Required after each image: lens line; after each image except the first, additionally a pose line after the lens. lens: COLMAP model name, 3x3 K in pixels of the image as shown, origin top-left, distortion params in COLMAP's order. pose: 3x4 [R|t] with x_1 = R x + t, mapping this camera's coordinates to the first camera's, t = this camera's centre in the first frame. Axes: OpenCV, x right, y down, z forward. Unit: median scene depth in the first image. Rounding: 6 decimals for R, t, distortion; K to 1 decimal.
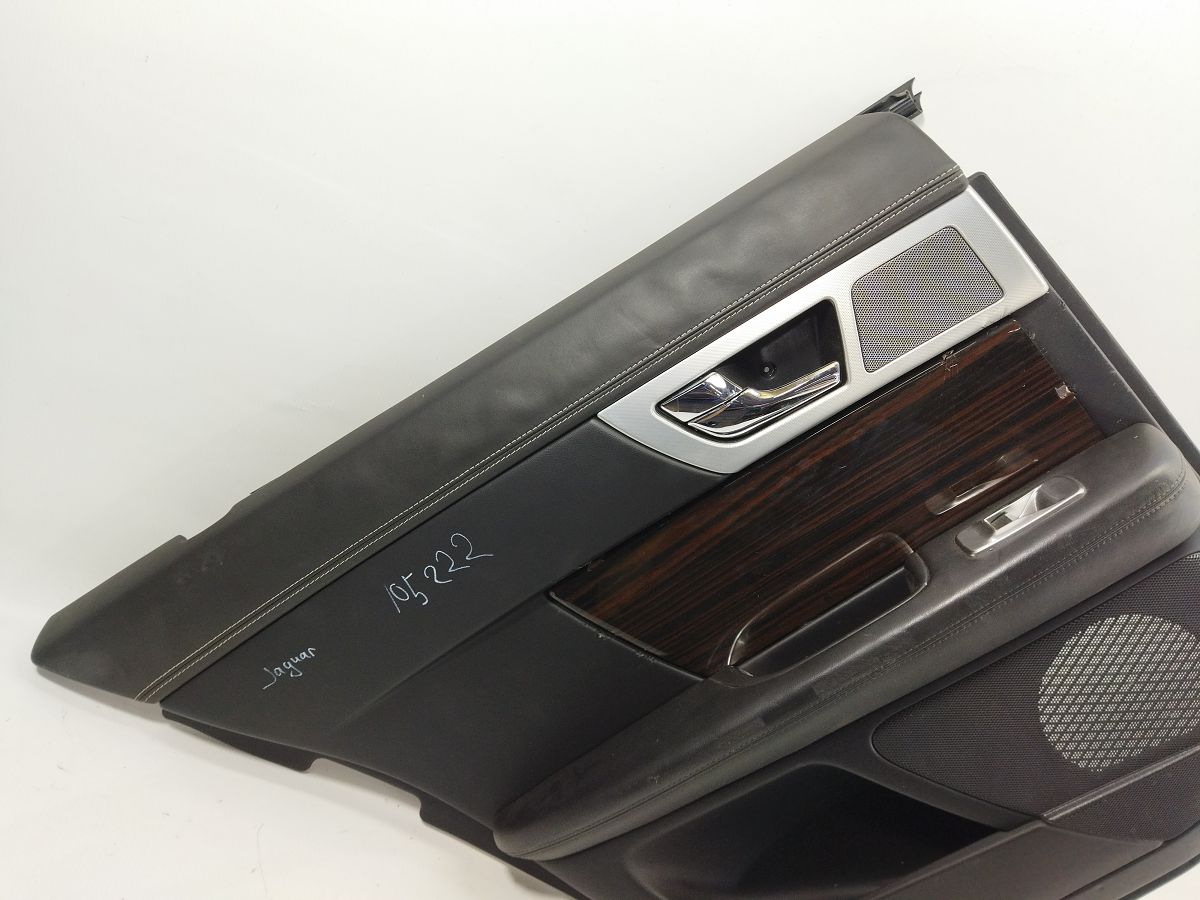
lens RADIAL K [[929.0, 0, 600.0], [0, 929.0, 450.0], [0, 0, 1]] dist [0.032379, -0.005091]
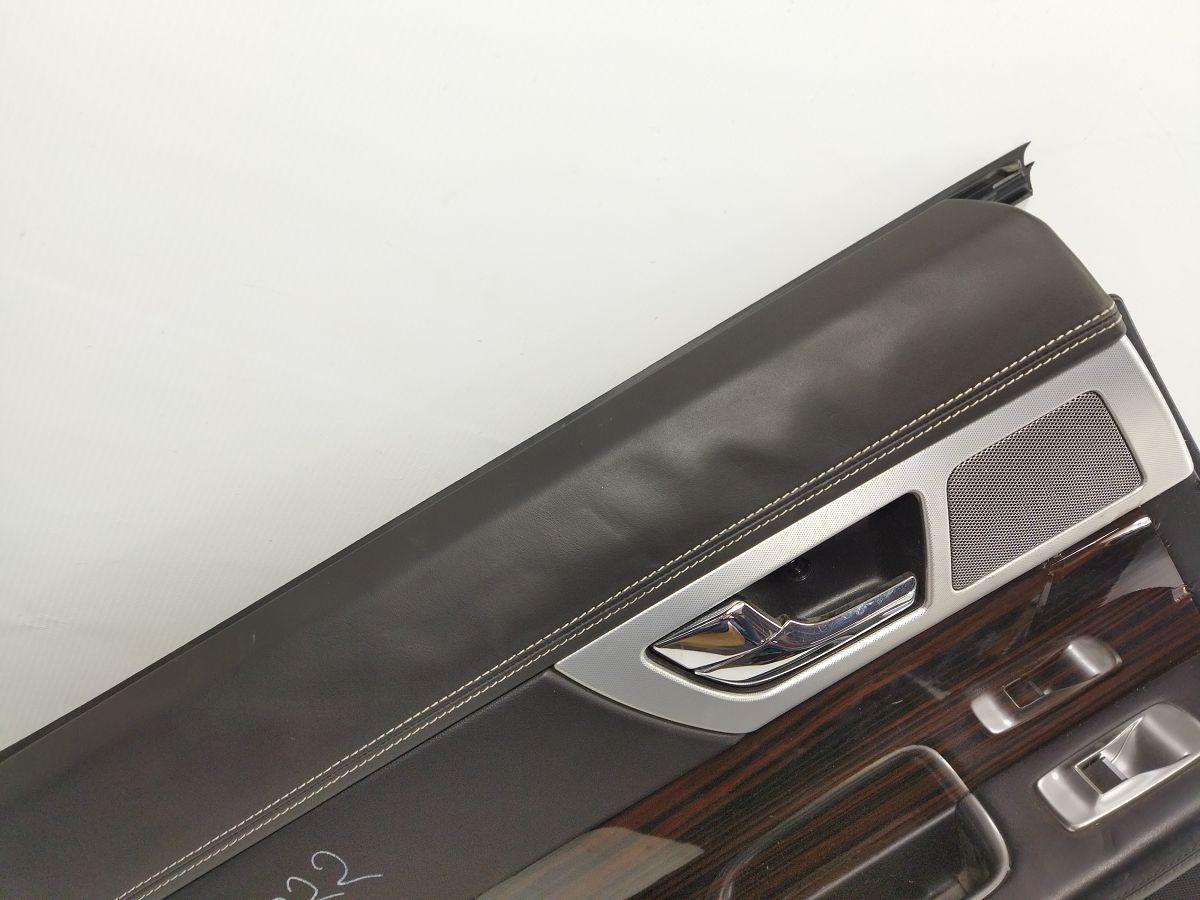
lens RADIAL K [[929.0, 0, 600.0], [0, 929.0, 450.0], [0, 0, 1]] dist [0.032379, -0.005091]
pose [[0.976079, -0.017346, 0.216725, -0.105616], [-0.007577, 0.993493, 0.113639, -0.249999], [-0.217286, -0.112562, 0.969596, 0.392295]]
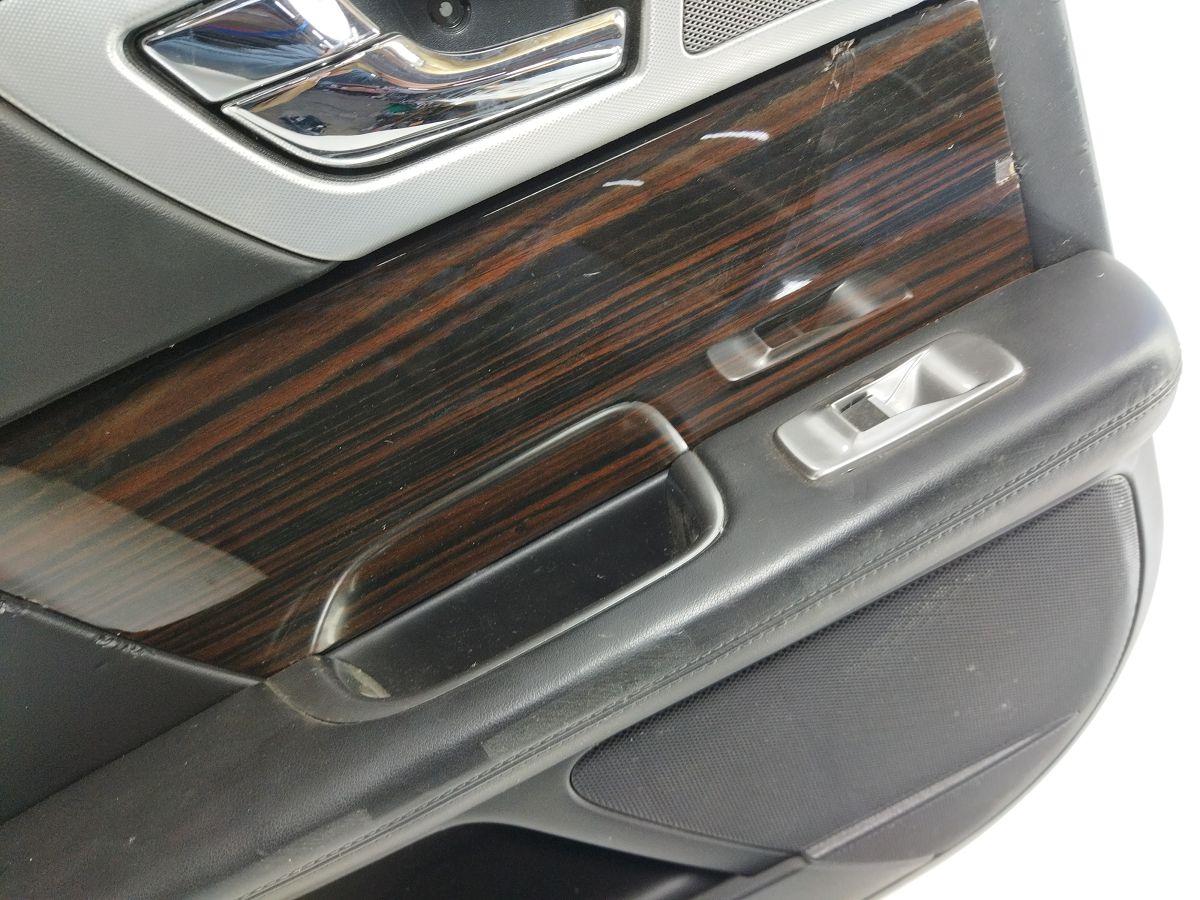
lens RADIAL K [[929.0, 0, 600.0], [0, 929.0, 450.0], [0, 0, 1]] dist [0.032379, -0.005091]
pose [[0.923085, 0.032712, 0.383203, 0.092424], [-0.123590, 0.968760, 0.215012, 0.003445], [-0.364198, -0.245834, 0.898290, 0.568866]]
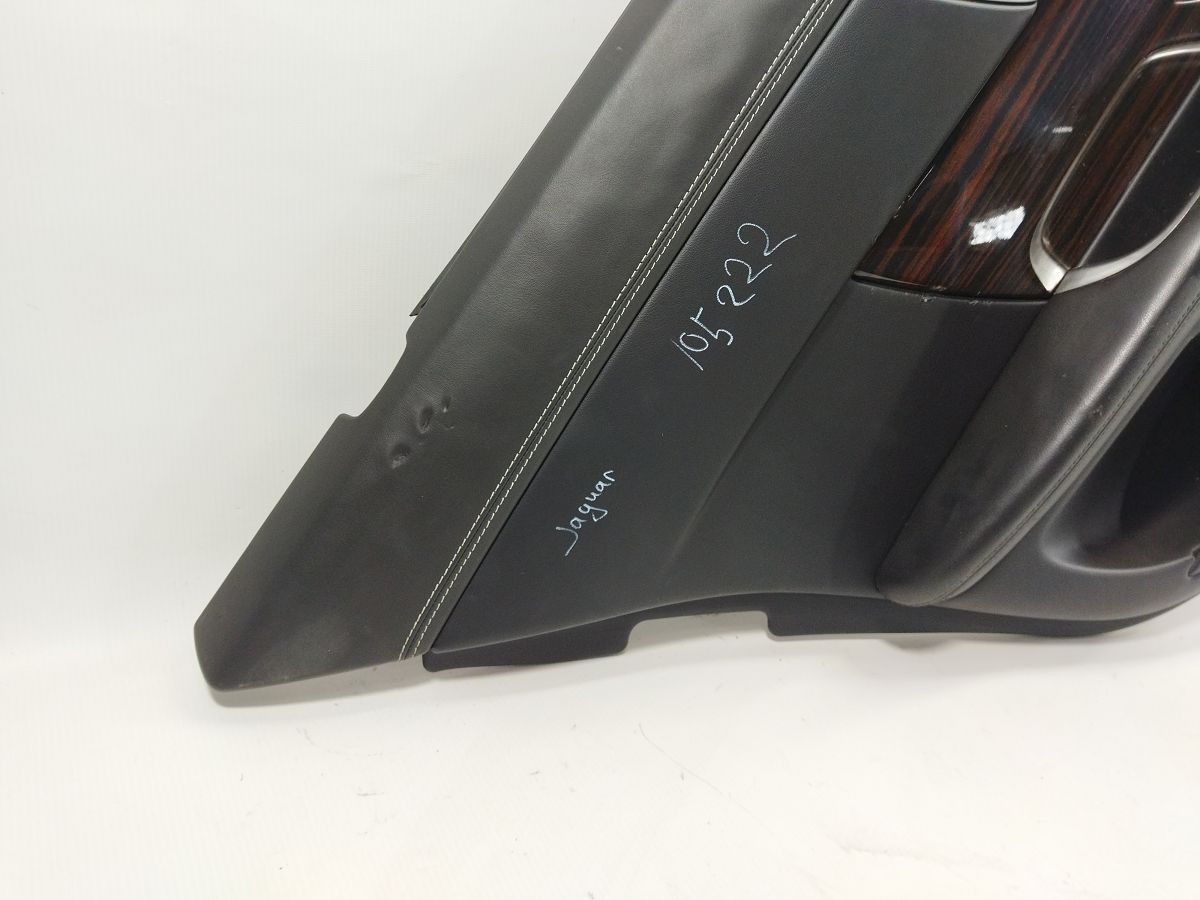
lens RADIAL K [[929.0, 0, 600.0], [0, 929.0, 450.0], [0, 0, 1]] dist [0.032379, -0.005091]
pose [[0.878996, -0.426102, 0.214017, -0.478948], [0.402181, 0.903633, 0.147298, 0.097861], [-0.256157, -0.043401, 0.965660, 0.346296]]
